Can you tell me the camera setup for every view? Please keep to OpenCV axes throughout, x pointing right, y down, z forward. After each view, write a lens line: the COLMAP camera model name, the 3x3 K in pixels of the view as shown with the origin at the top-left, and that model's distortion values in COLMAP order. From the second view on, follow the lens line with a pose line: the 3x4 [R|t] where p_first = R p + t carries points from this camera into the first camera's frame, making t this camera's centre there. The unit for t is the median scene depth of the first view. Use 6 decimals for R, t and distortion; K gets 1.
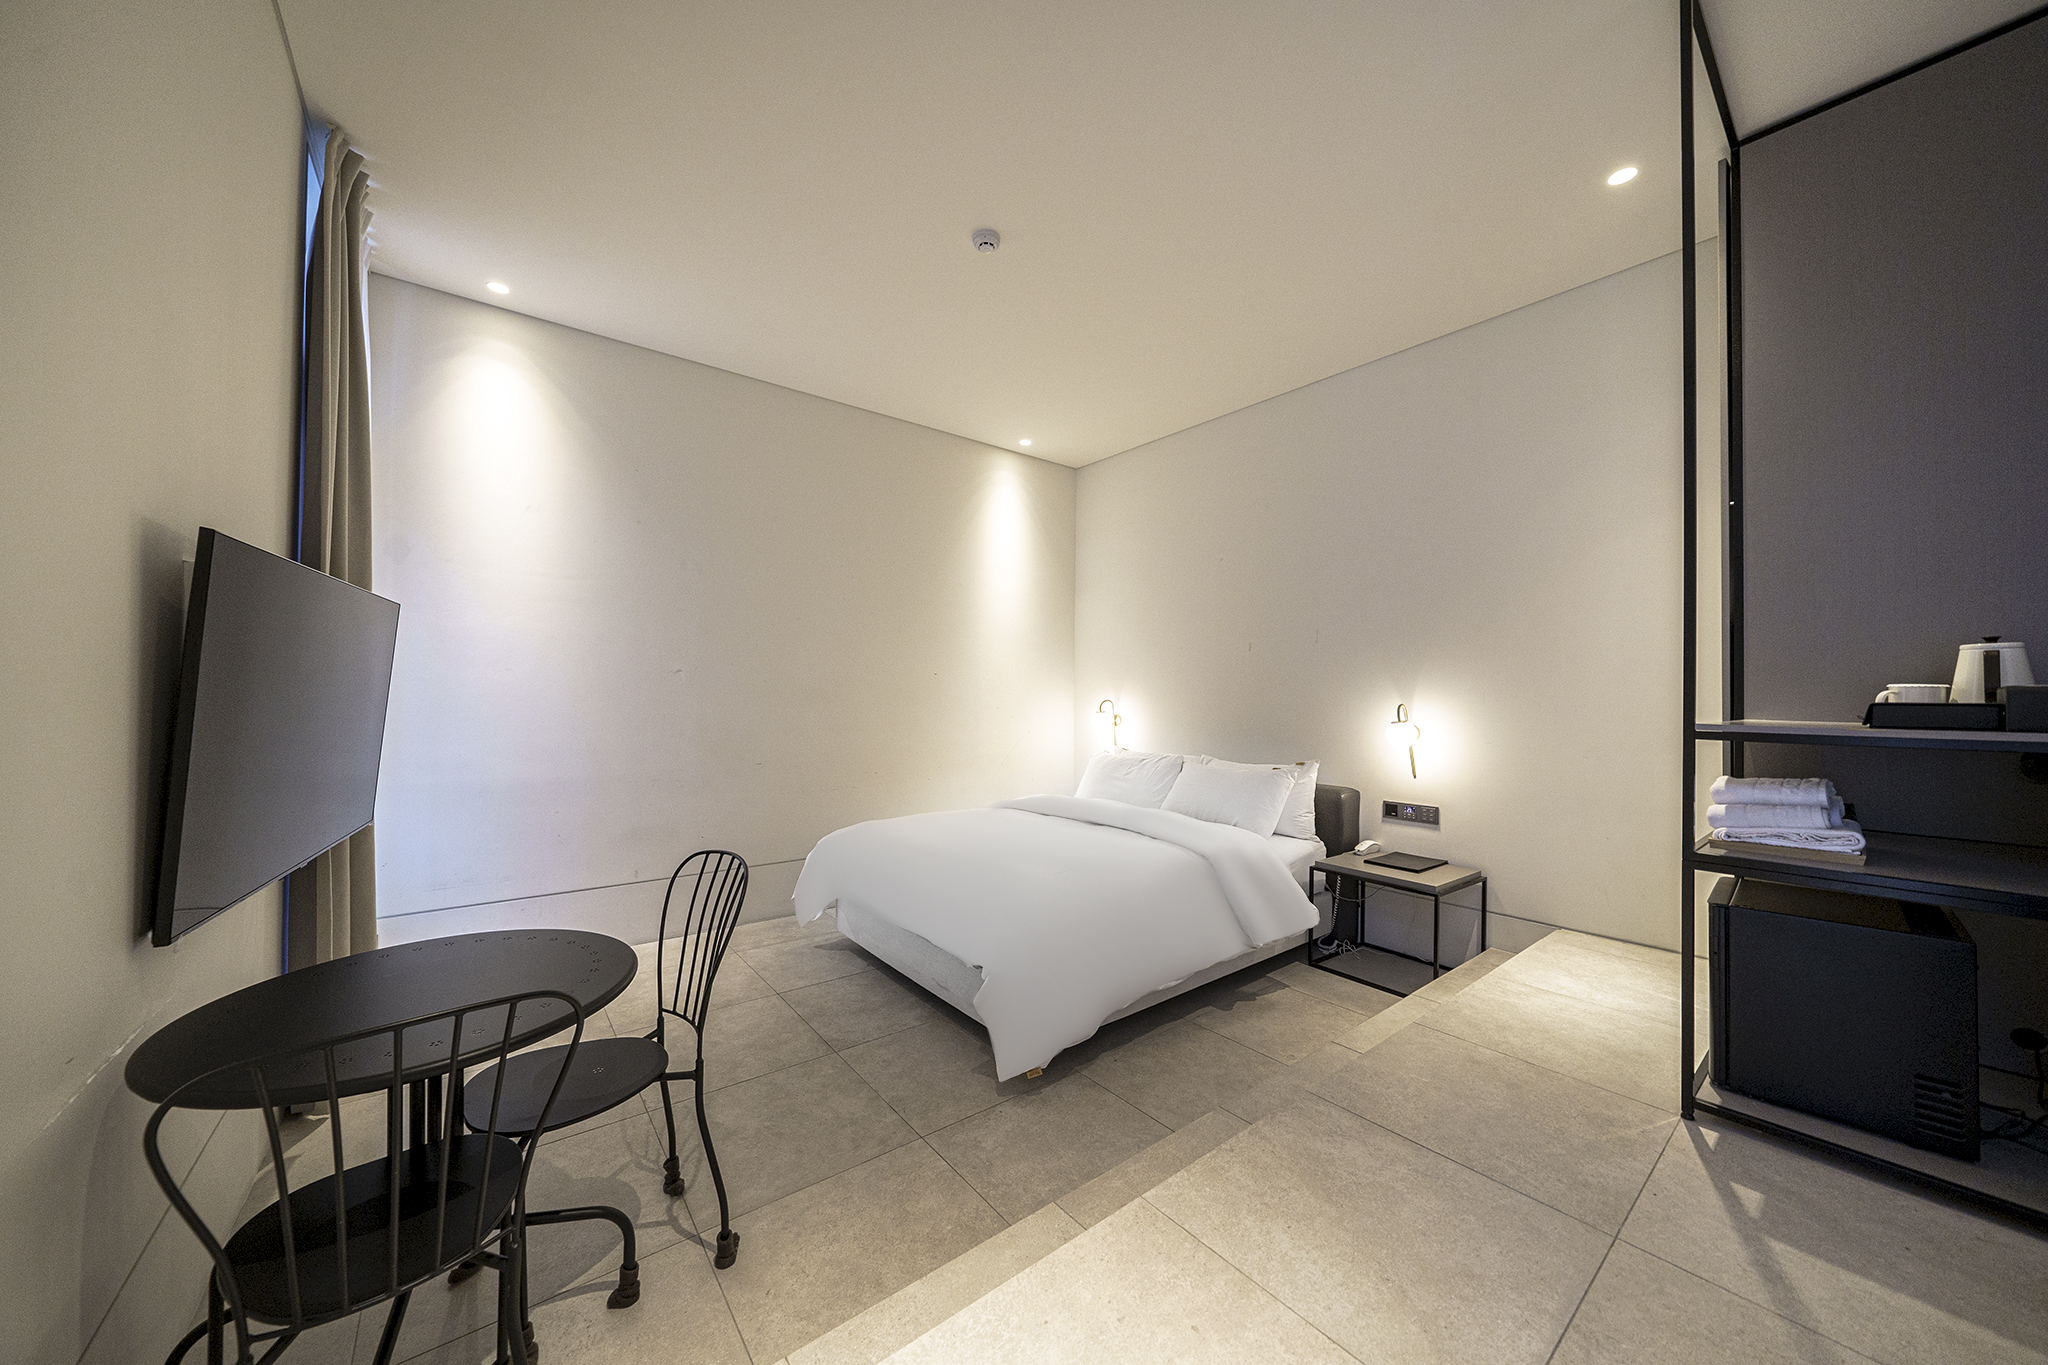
lens RADIAL K [[697.0, 0, 1017.5], [0, 697.0, 690.3], [0, 0, 1]] dist [-0.003091, 0.000079]
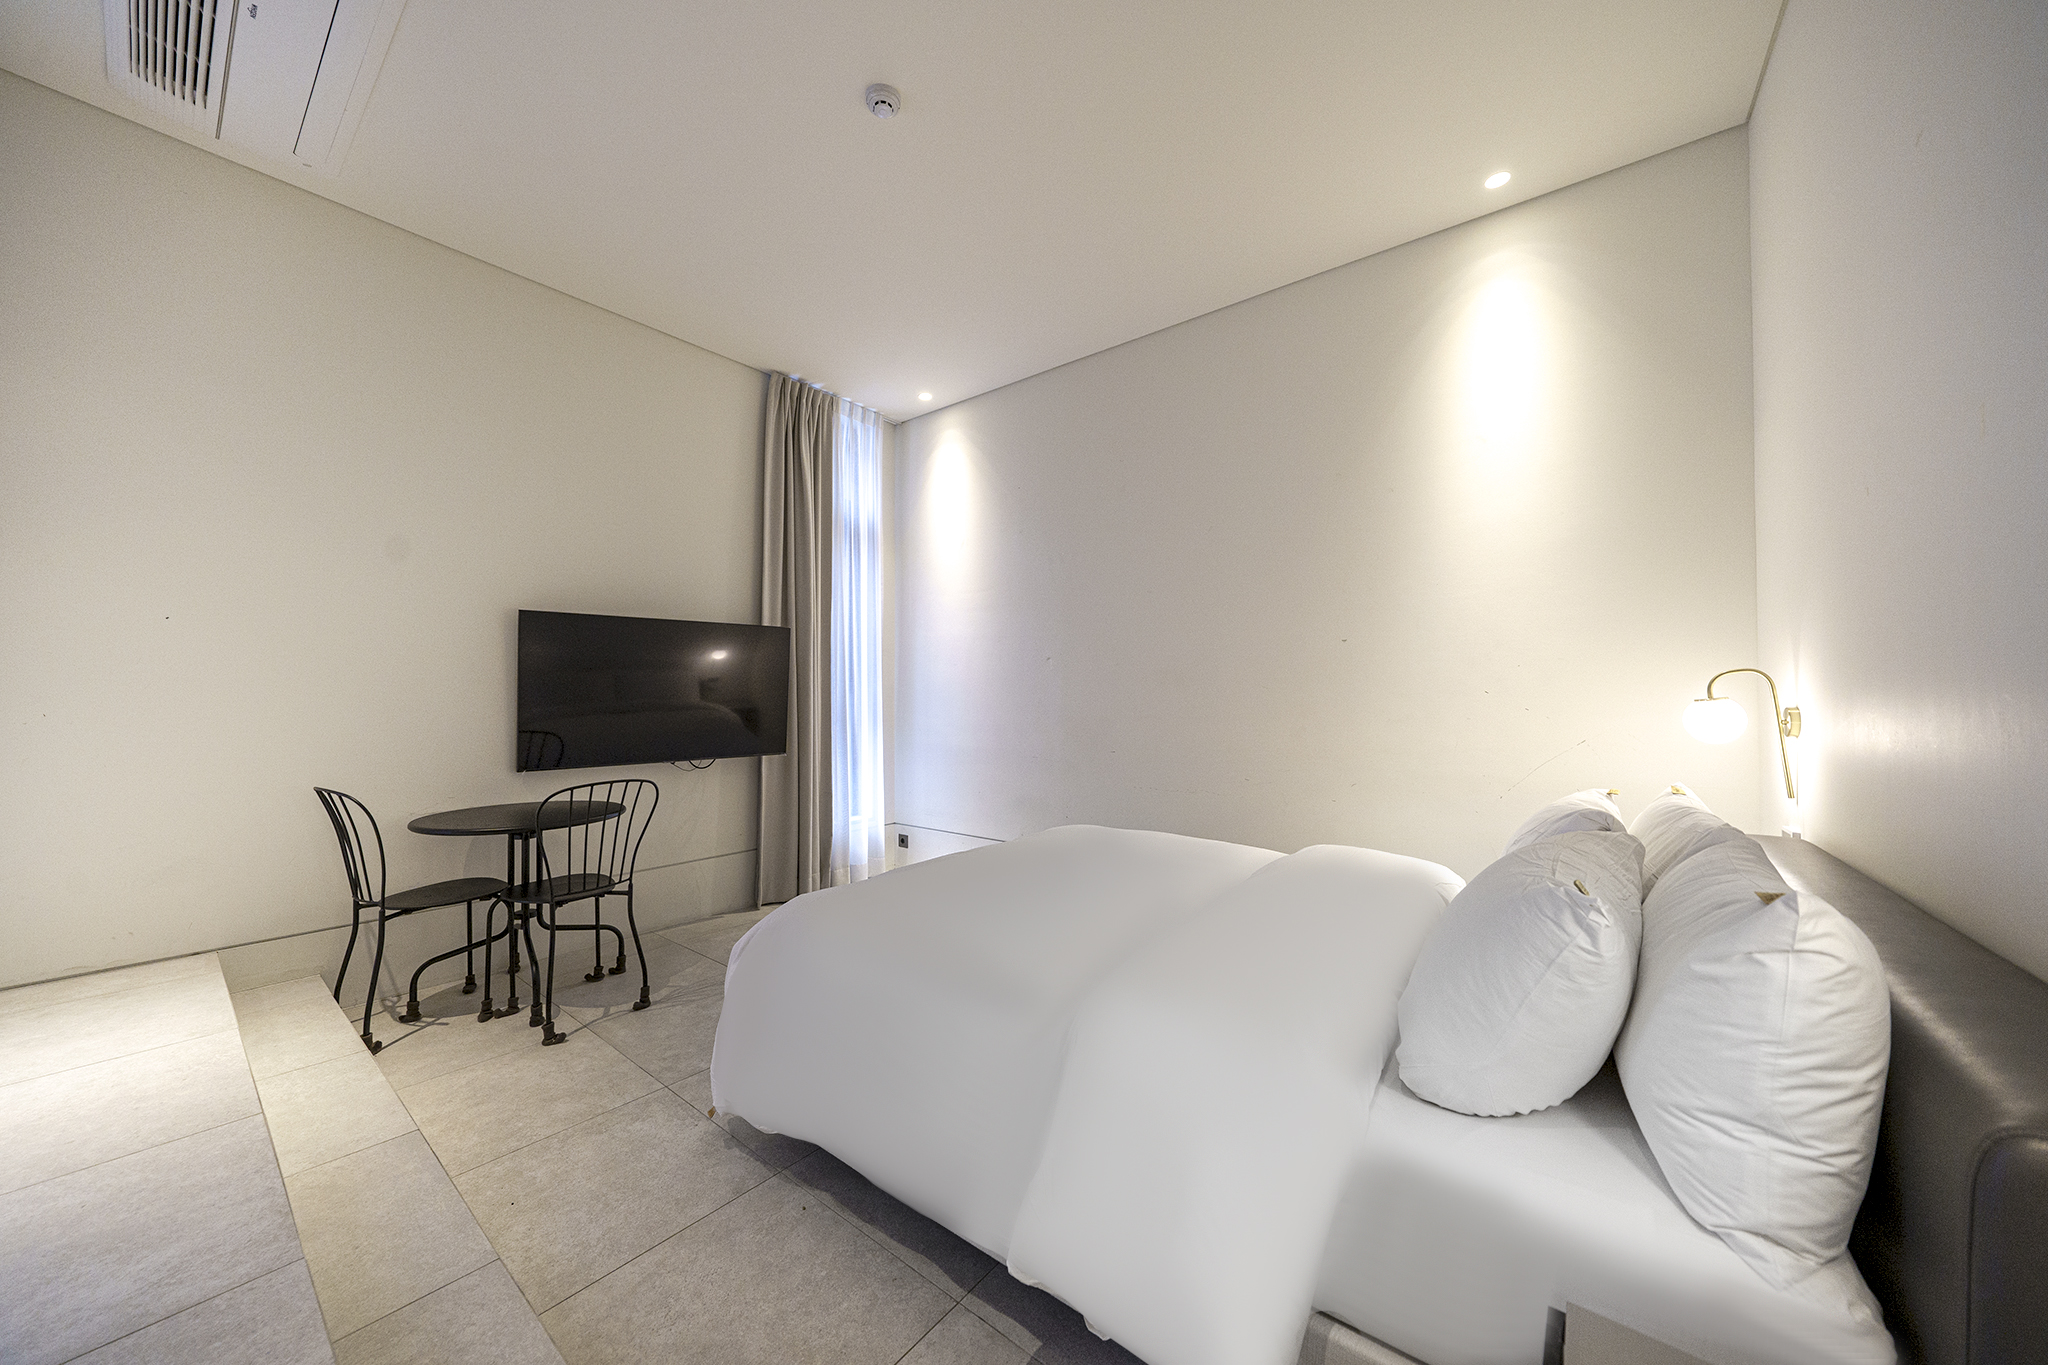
lens RADIAL K [[697.0, 0, 1017.5], [0, 697.0, 690.3], [0, 0, 1]] dist [-0.003091, 0.000079]
pose [[0.236094, -0.018146, -0.971561, 1.048797], [0.010624, 0.999814, -0.016092, 0.069613], [0.971672, -0.006523, 0.236243, 1.310550]]
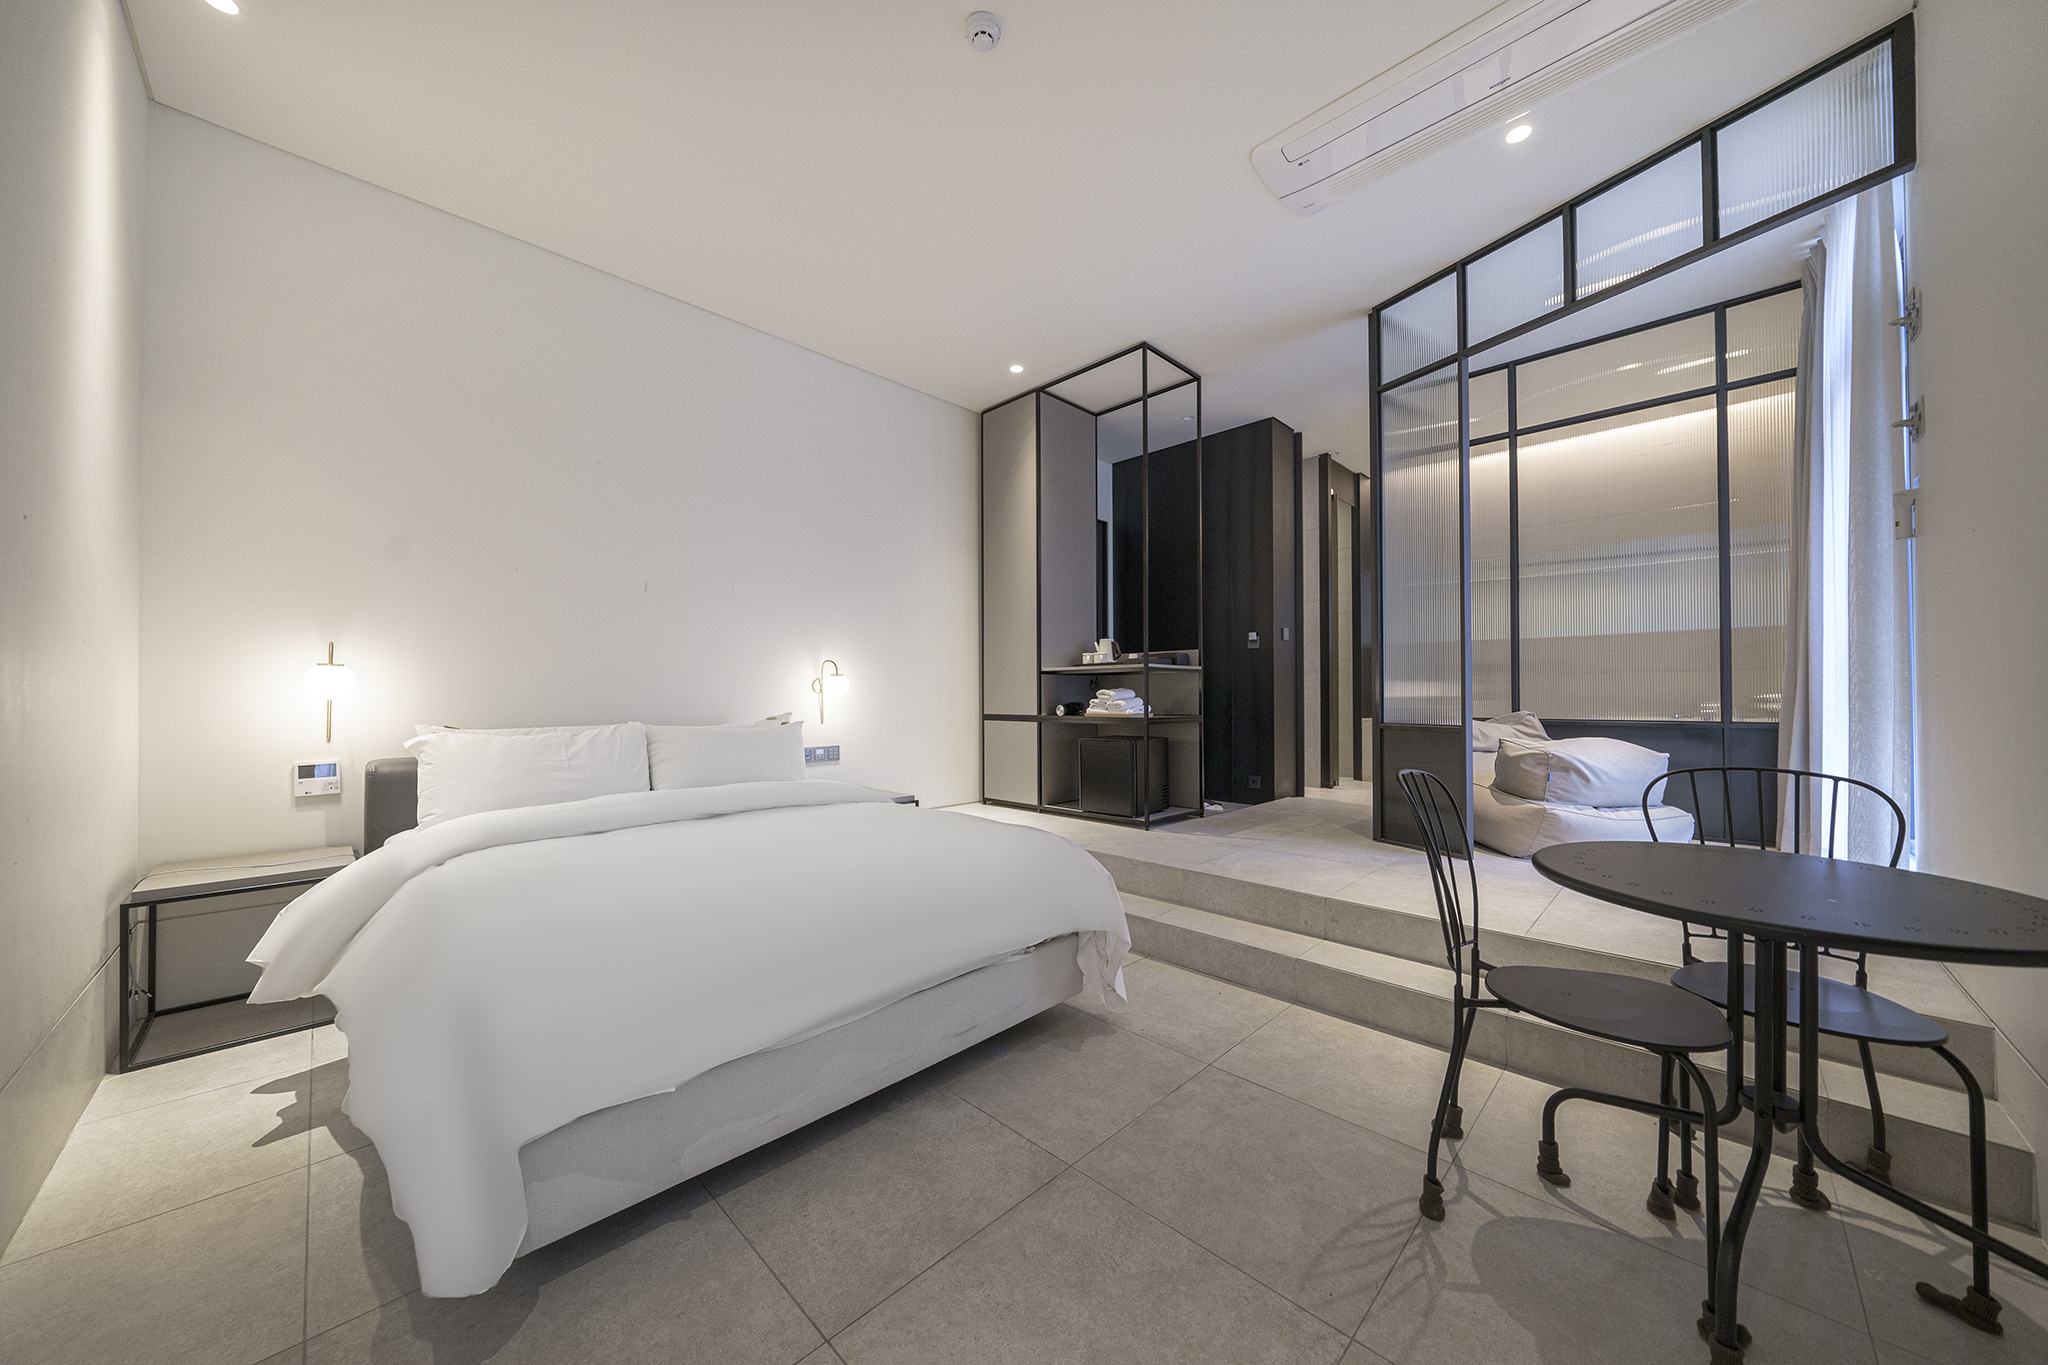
lens RADIAL K [[697.0, 0, 1017.5], [0, 697.0, 690.3], [0, 0, 1]] dist [-0.003091, 0.000079]
pose [[-0.119165, -0.002480, 0.992871, -1.120995], [-0.007738, 0.999969, 0.001569, 0.113813], [-0.992844, -0.007496, -0.119181, 1.437142]]
